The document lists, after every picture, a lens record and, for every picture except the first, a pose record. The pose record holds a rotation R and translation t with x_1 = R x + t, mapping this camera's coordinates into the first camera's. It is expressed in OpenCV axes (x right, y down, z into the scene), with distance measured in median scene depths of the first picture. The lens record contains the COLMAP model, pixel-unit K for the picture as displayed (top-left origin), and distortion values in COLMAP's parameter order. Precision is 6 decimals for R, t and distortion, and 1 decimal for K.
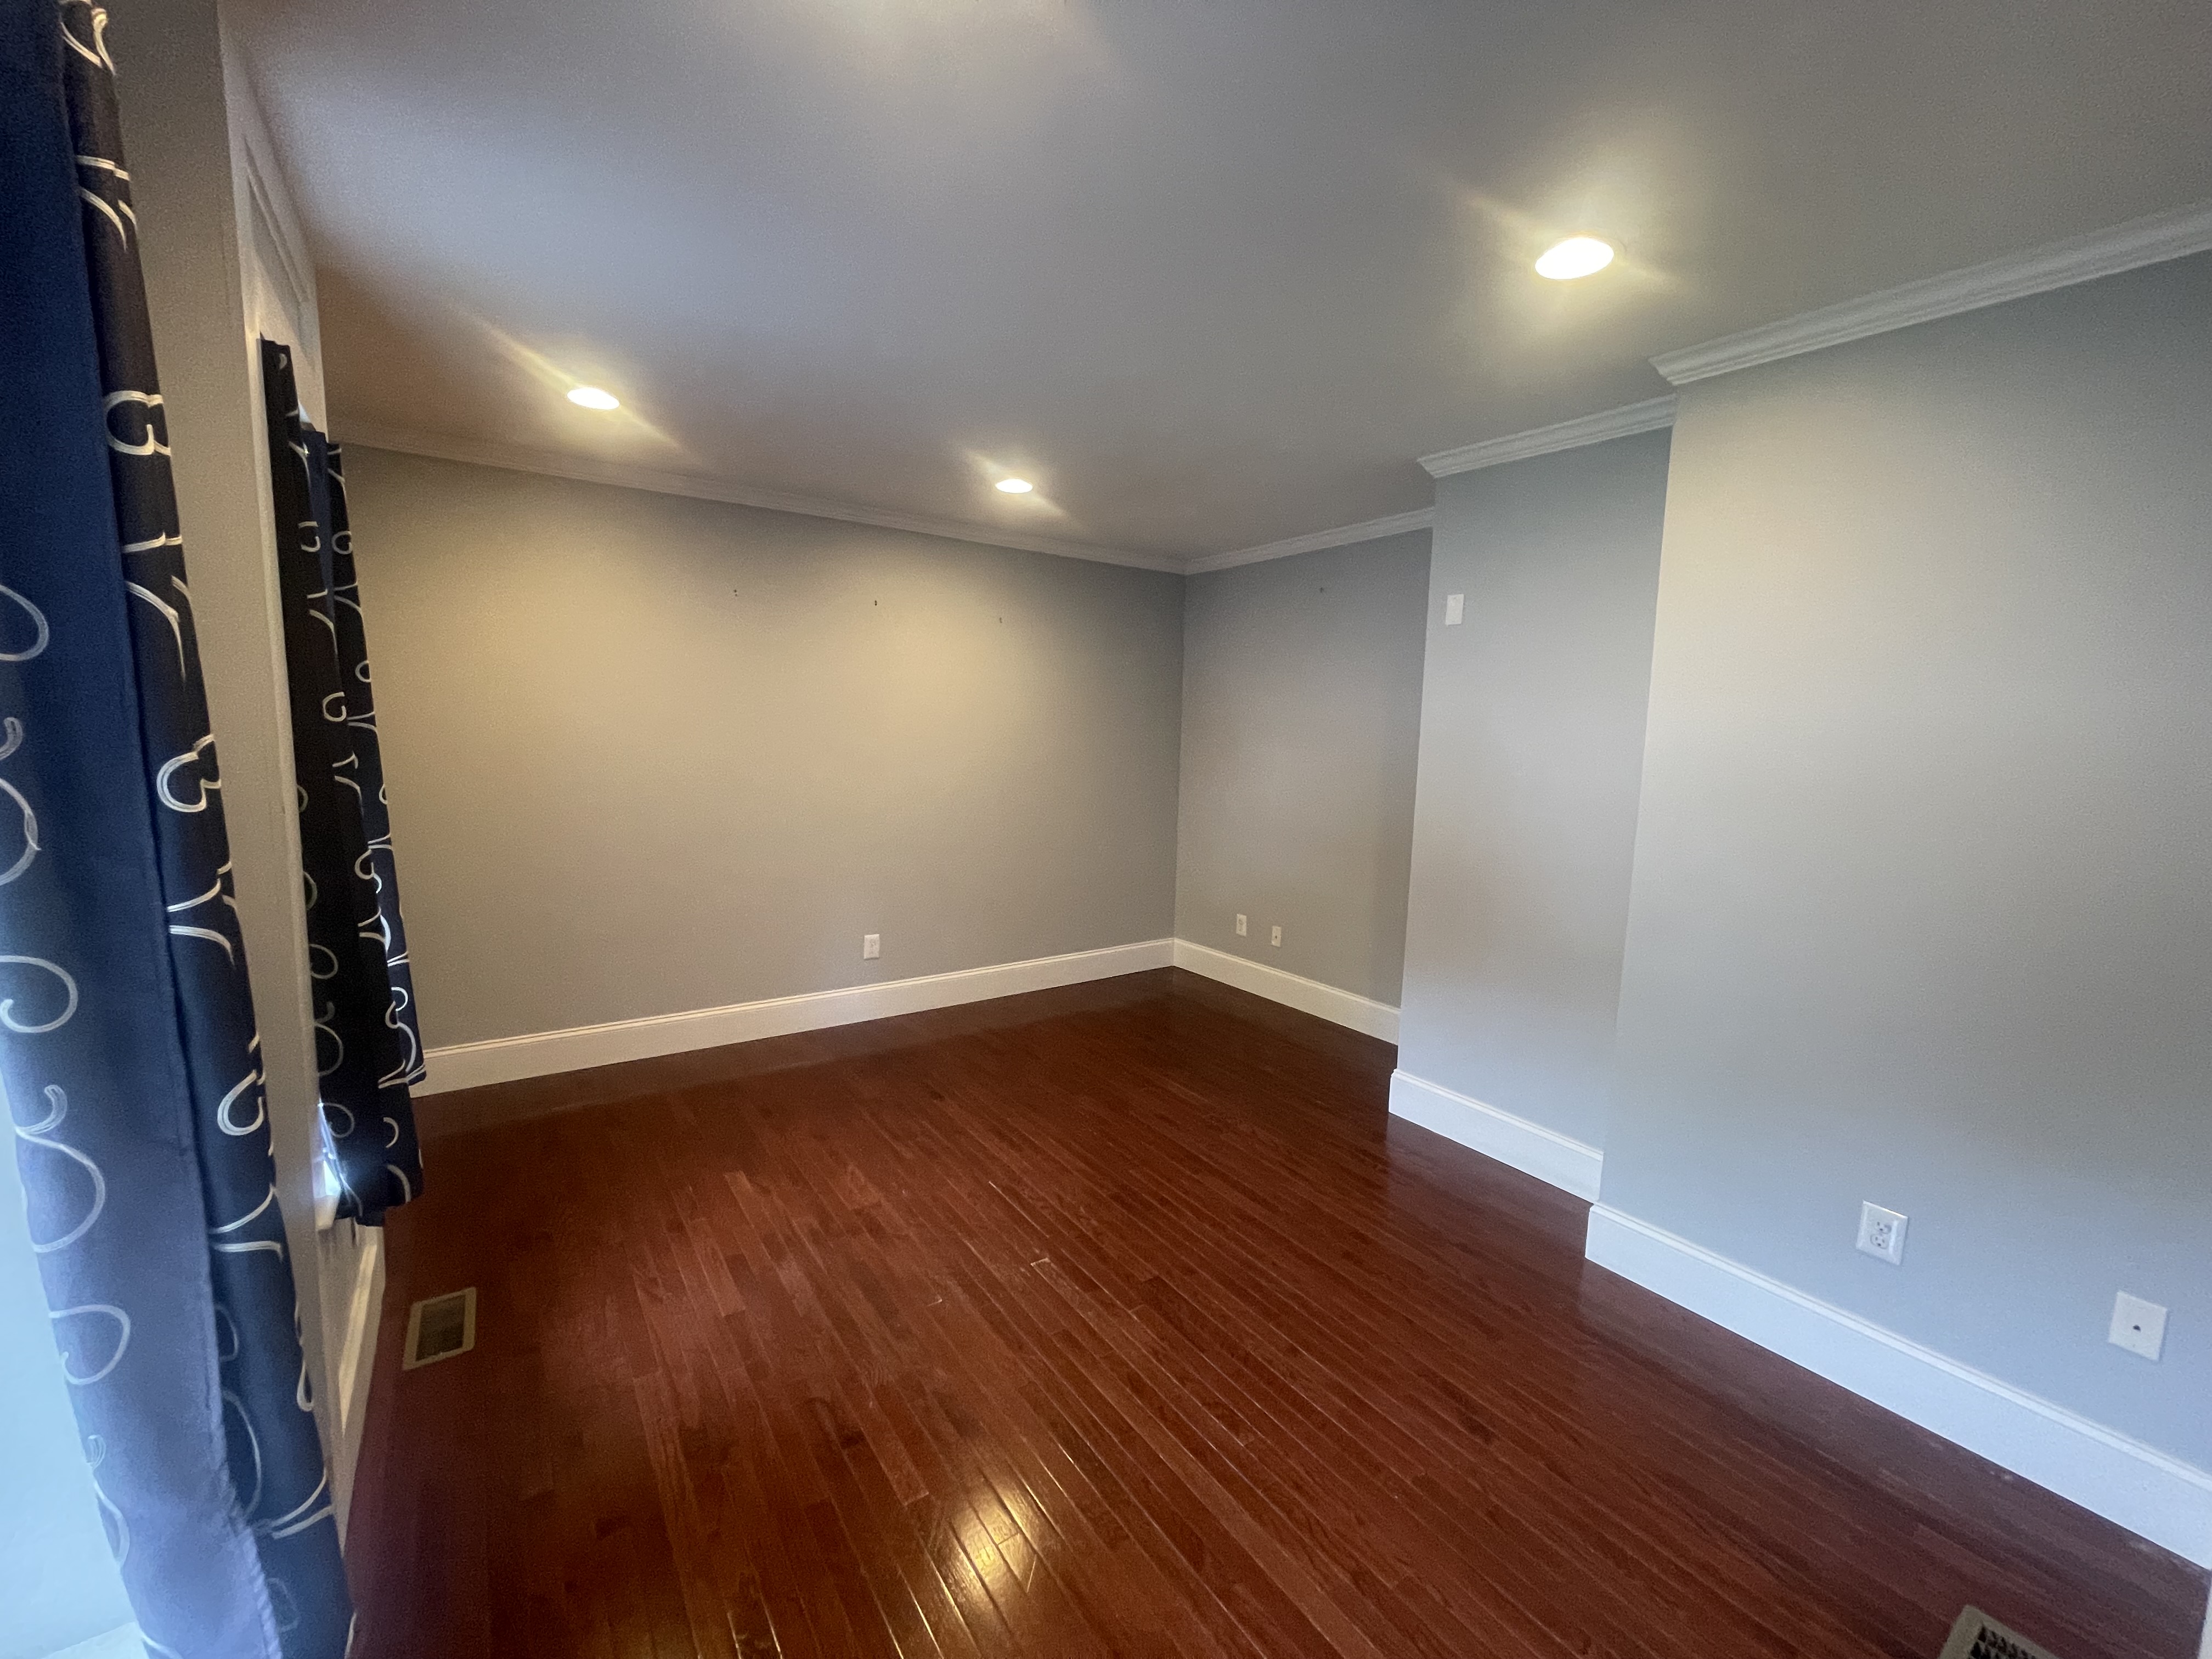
lens RADIAL K [[891.6, 0, 1112.7], [0, 891.6, 828.7], [0, 0, 1]] dist [-0.003624, 0.000680]
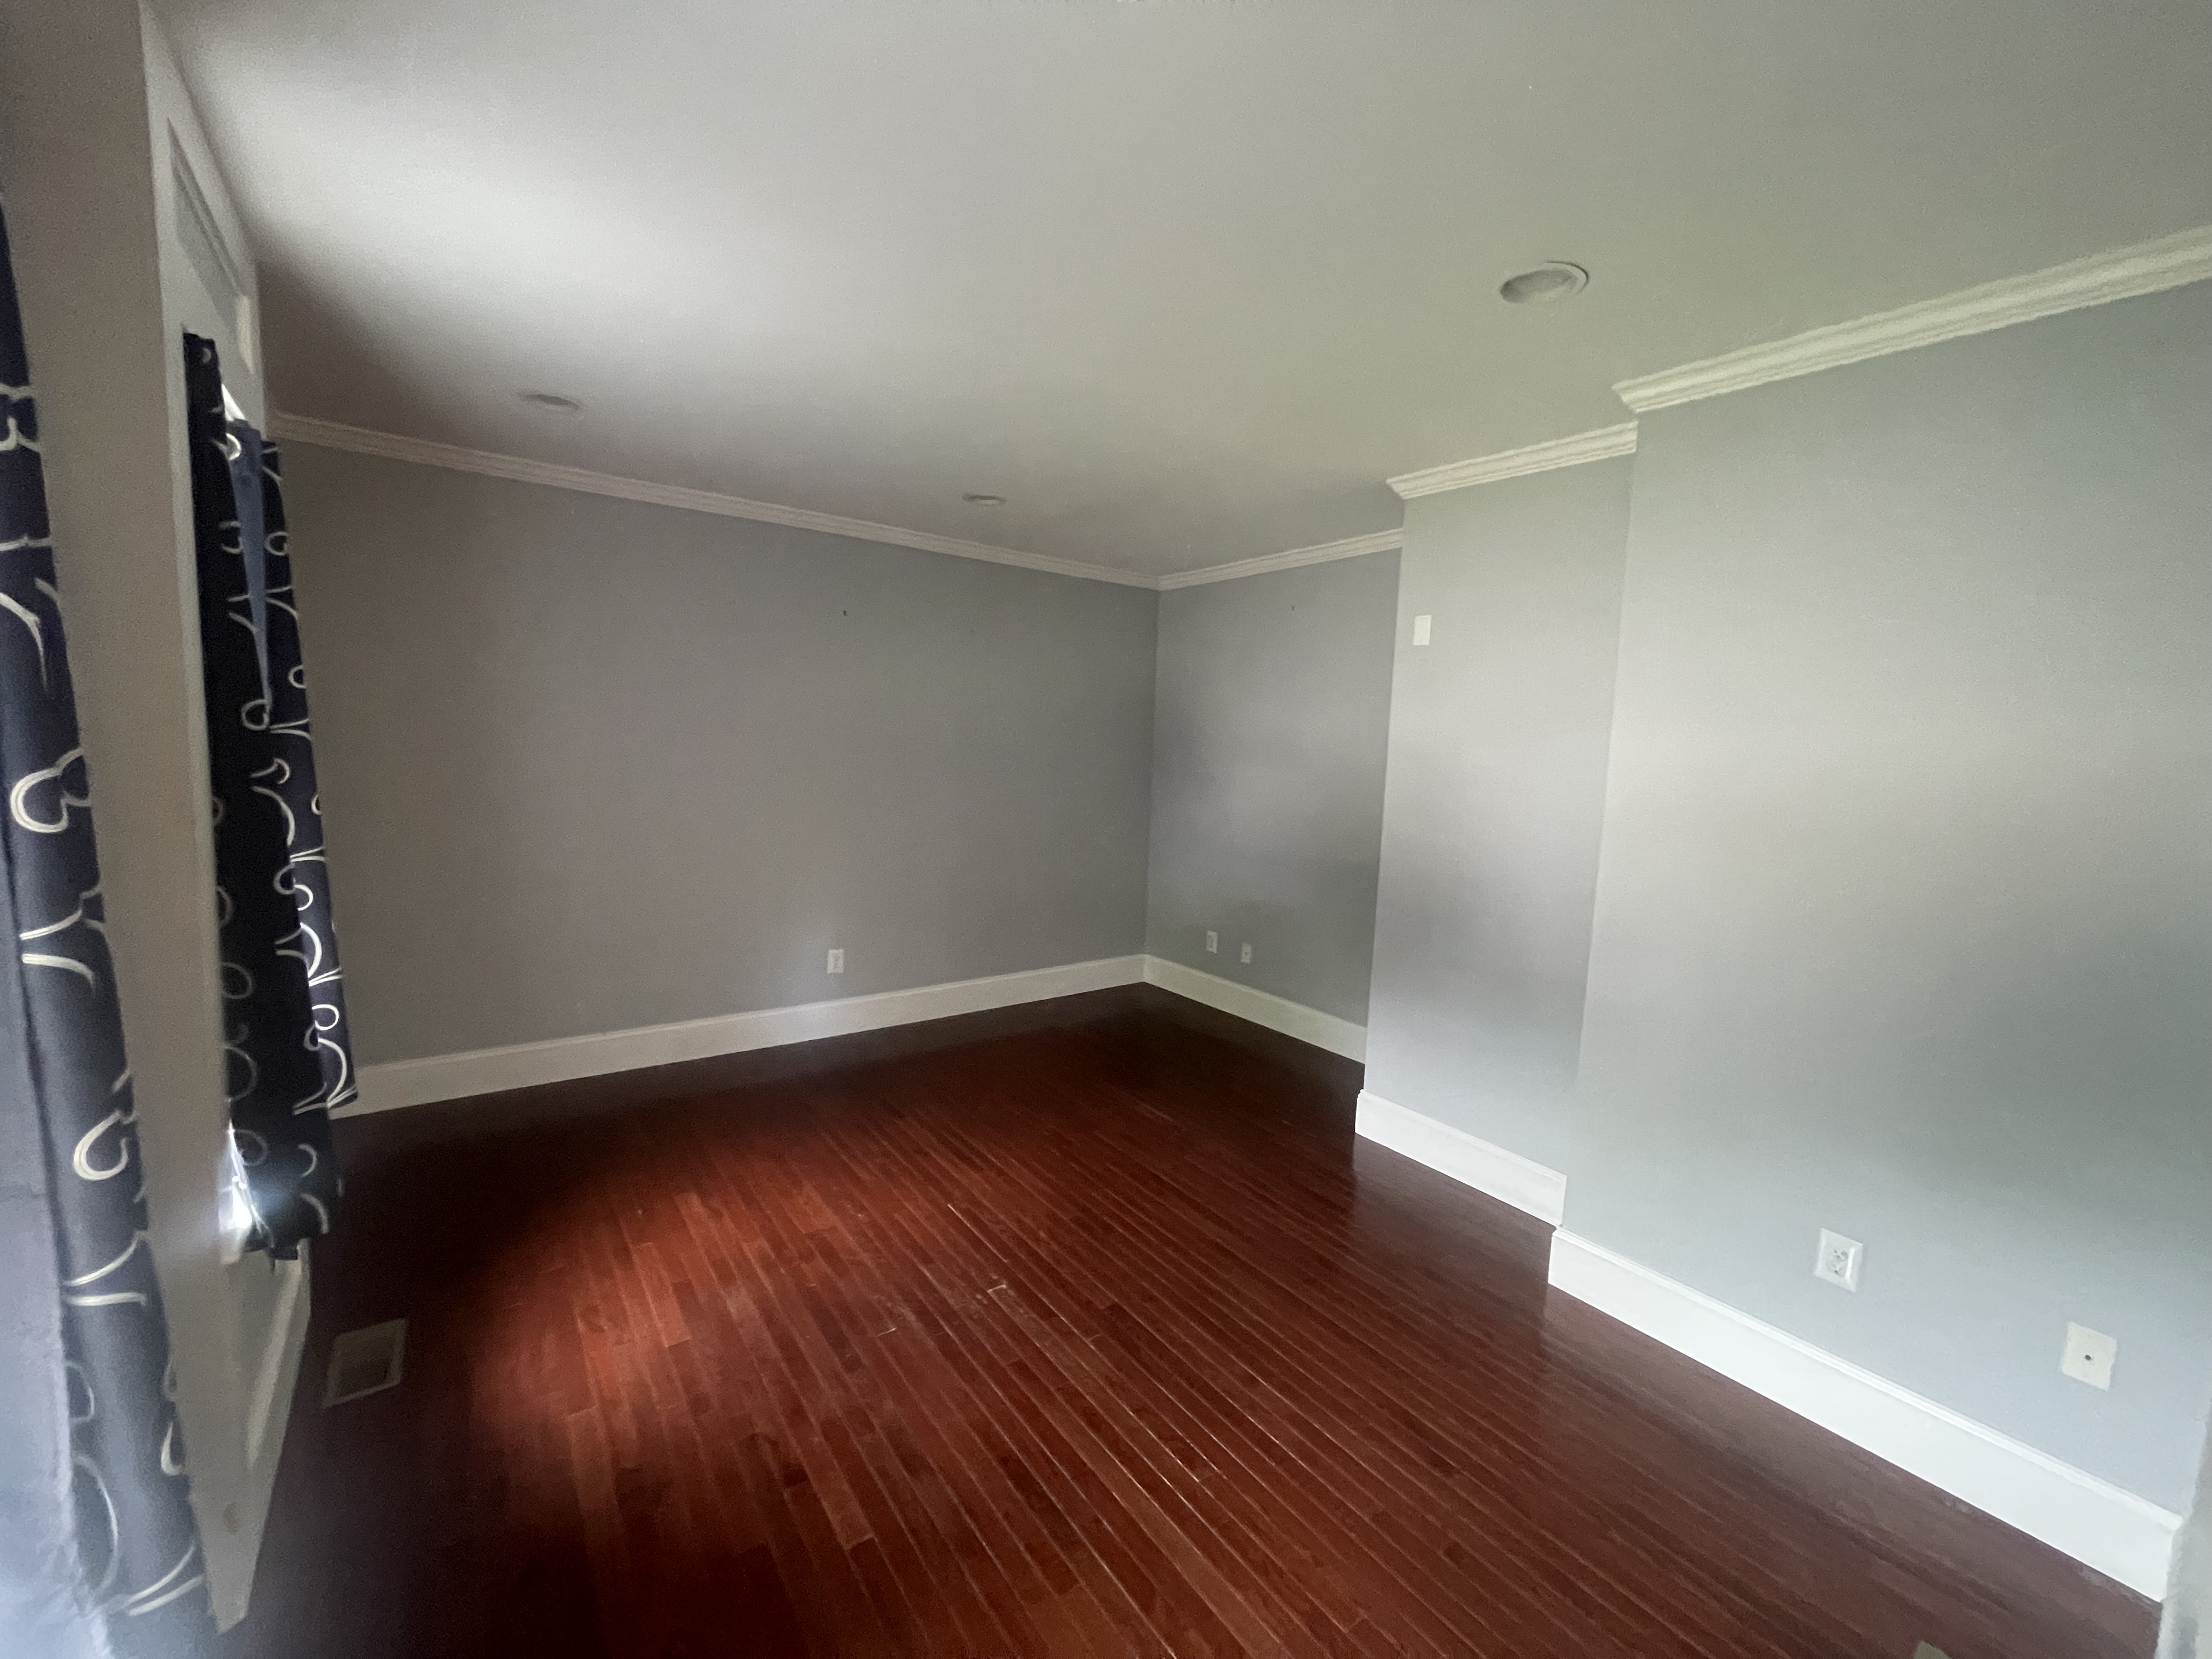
lens RADIAL K [[891.6, 0, 1112.7], [0, 891.6, 828.7], [0, 0, 1]] dist [-0.003624, 0.000680]
pose [[0.999626, 0.010611, 0.025224, 0.018656], [-0.010252, 0.999845, -0.014292, -0.007166], [-0.025372, 0.014028, 0.999580, 0.015616]]
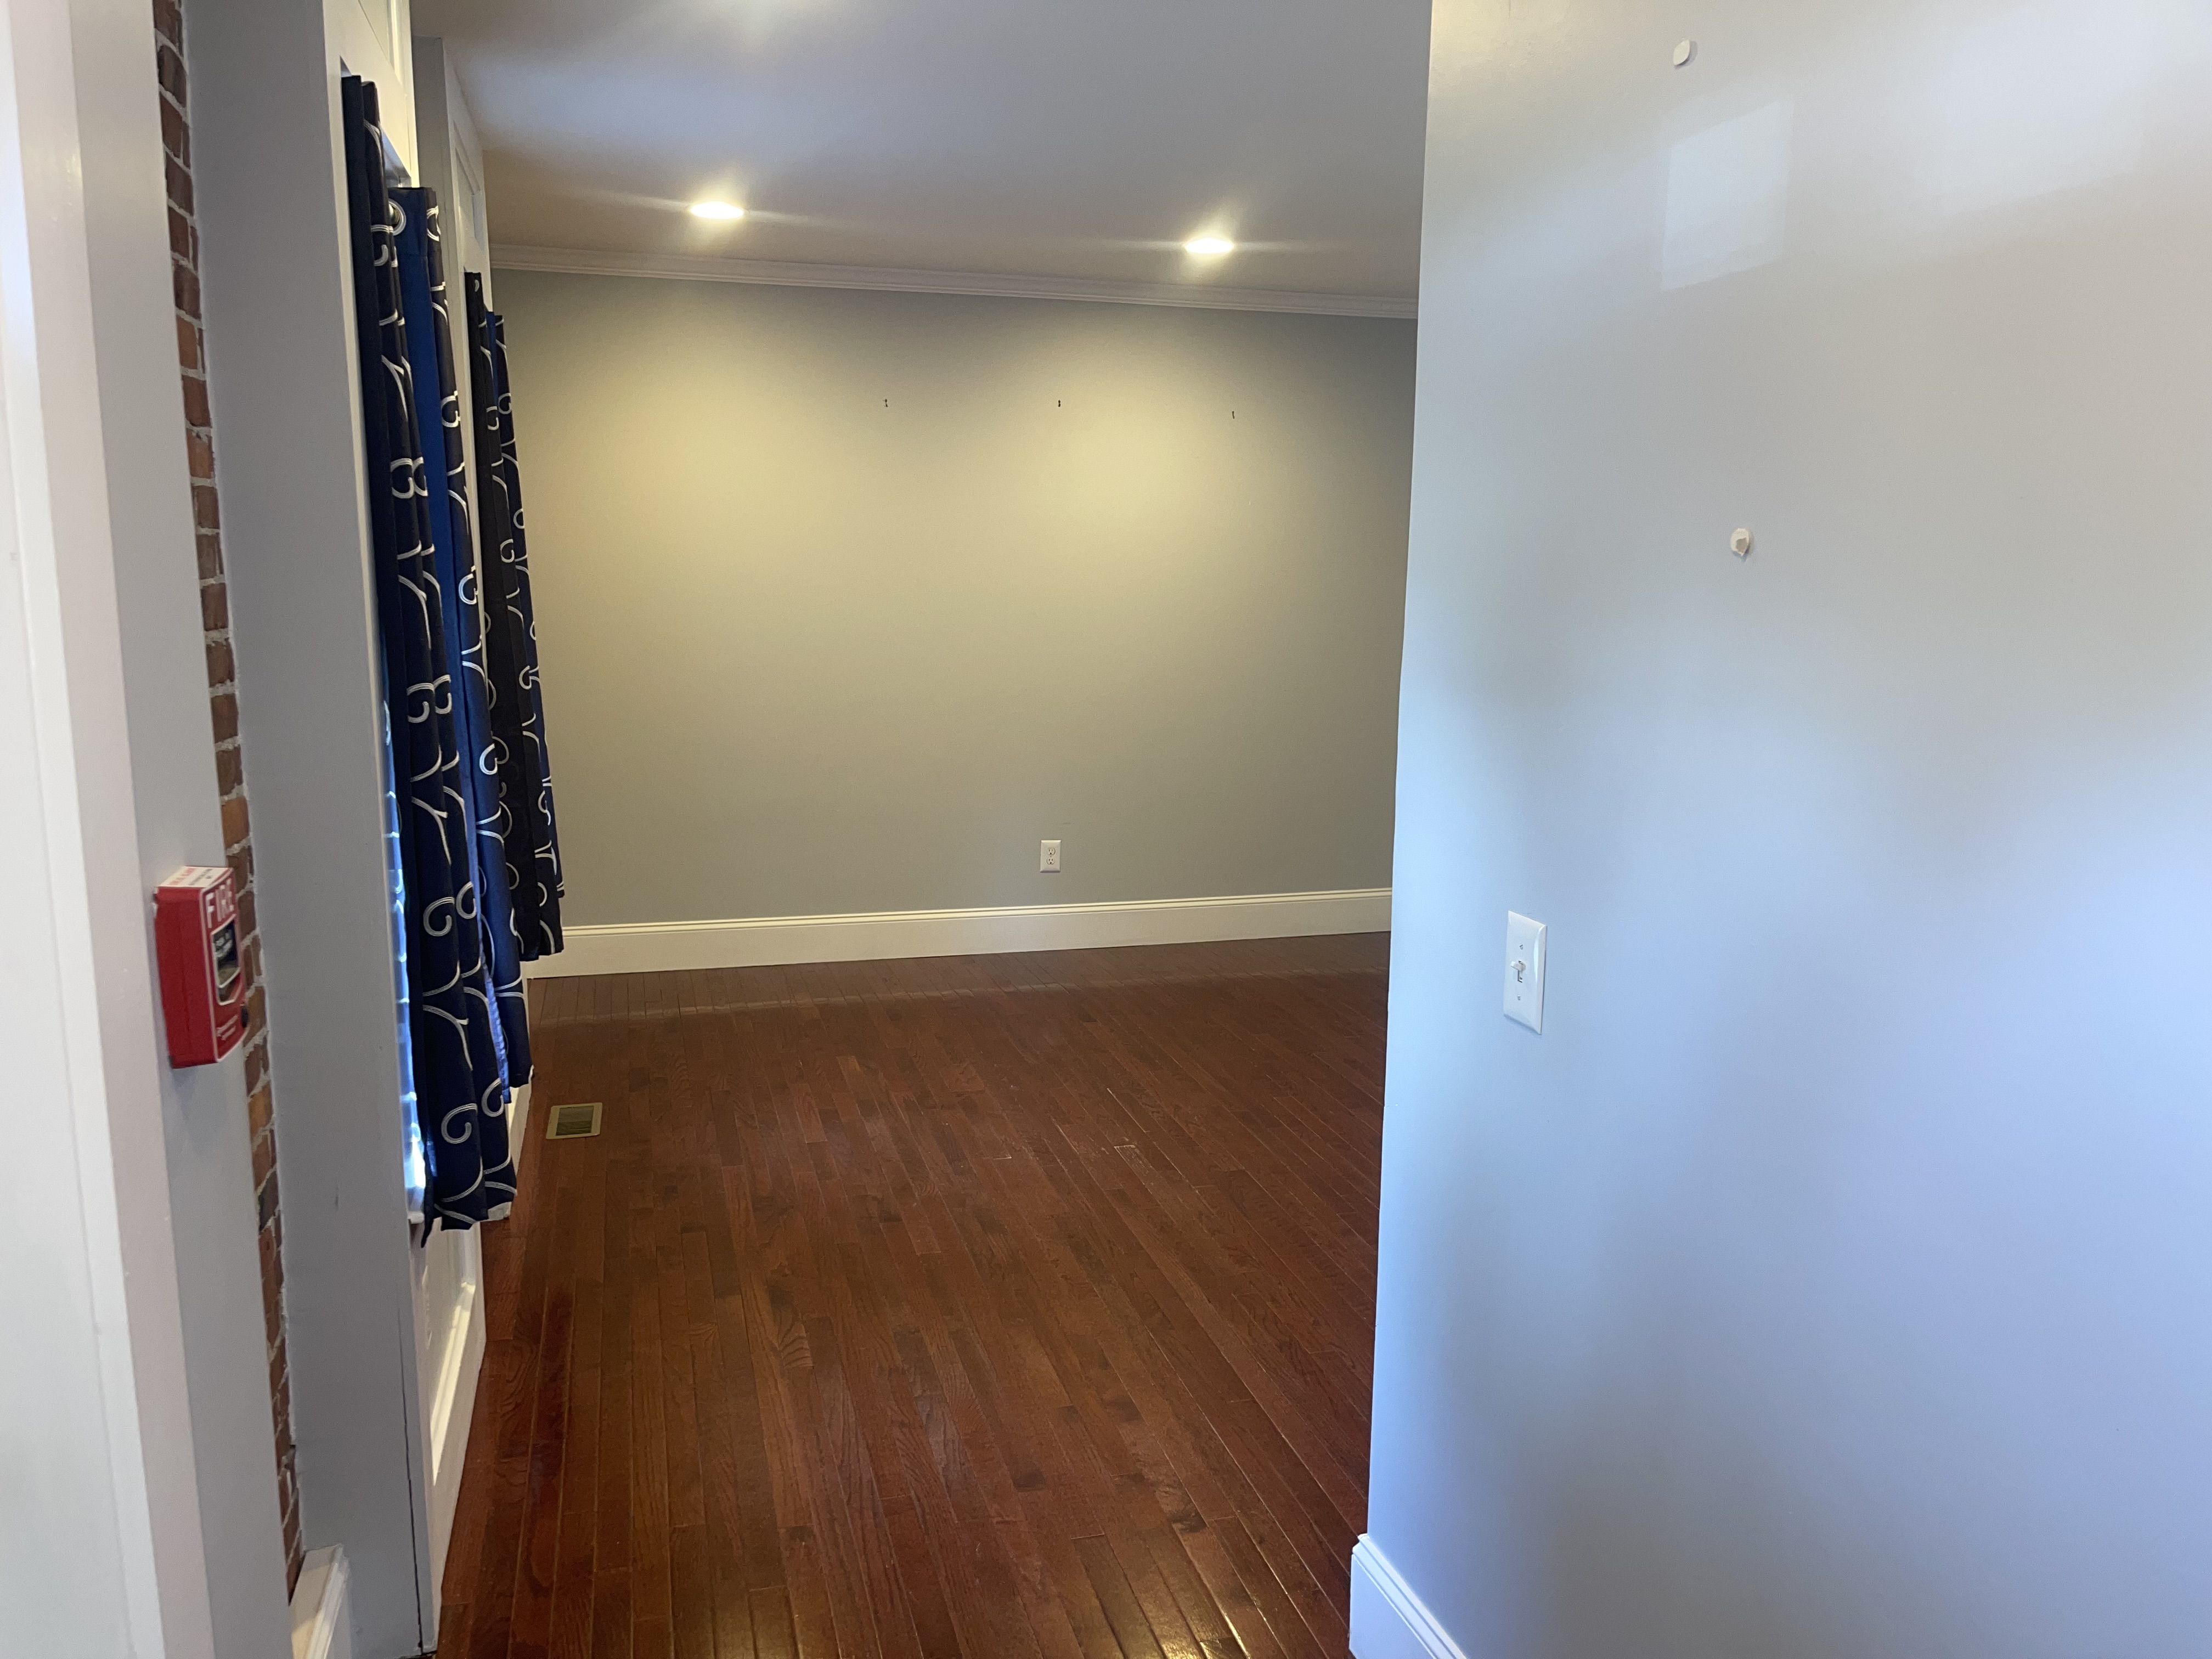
lens RADIAL K [[1673.7, 0, 1119.3], [0, 1673.7, 836.4], [0, 0, 1]] dist [0.064813, -0.071014]
pose [[0.943721, 0.035702, -0.328809, 0.580607], [-0.021664, 0.998694, 0.046260, 0.107108], [0.330032, -0.036534, 0.943263, -0.766726]]
